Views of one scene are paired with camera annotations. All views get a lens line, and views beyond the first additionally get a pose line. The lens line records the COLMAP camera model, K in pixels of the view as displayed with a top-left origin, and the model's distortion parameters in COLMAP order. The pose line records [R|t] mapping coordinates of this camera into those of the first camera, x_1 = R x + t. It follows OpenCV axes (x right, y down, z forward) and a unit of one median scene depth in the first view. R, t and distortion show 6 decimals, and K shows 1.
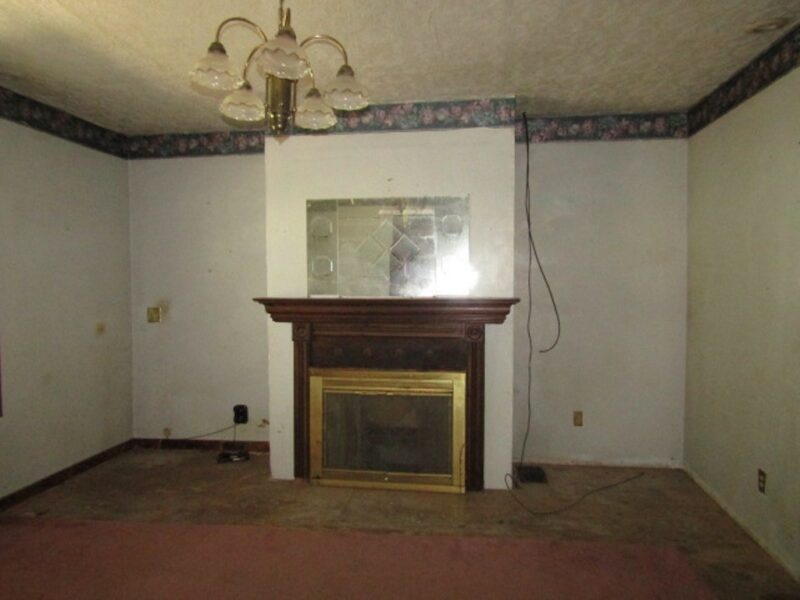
lens RADIAL K [[571.4, 0, 393.7], [0, 571.4, 297.9], [0, 0, 1]] dist [-0.027202, 0.011383]
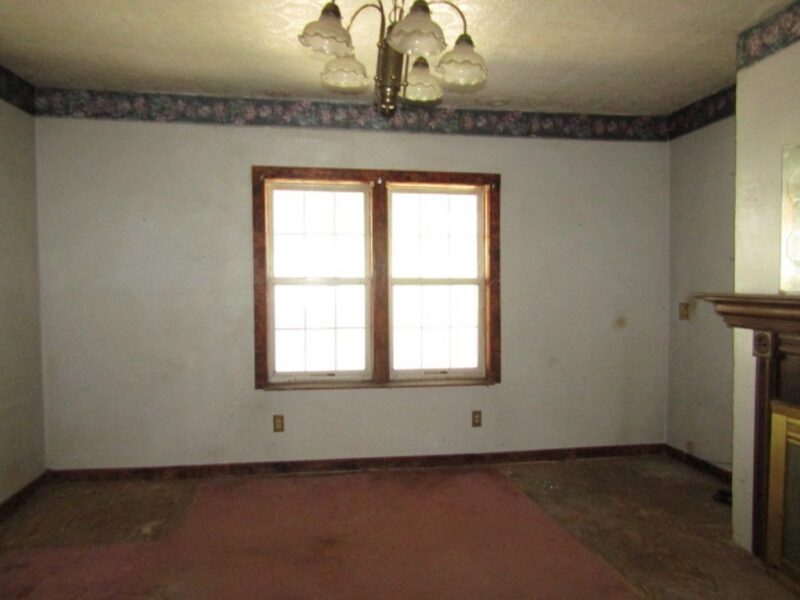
lens RADIAL K [[571.4, 0, 393.7], [0, 571.4, 297.9], [0, 0, 1]] dist [-0.027202, 0.011383]
pose [[0.273108, 0.031480, -0.961468, 0.366655], [-0.020255, 0.999431, 0.026969, -0.006153], [0.961770, 0.012109, 0.273590, 0.390150]]
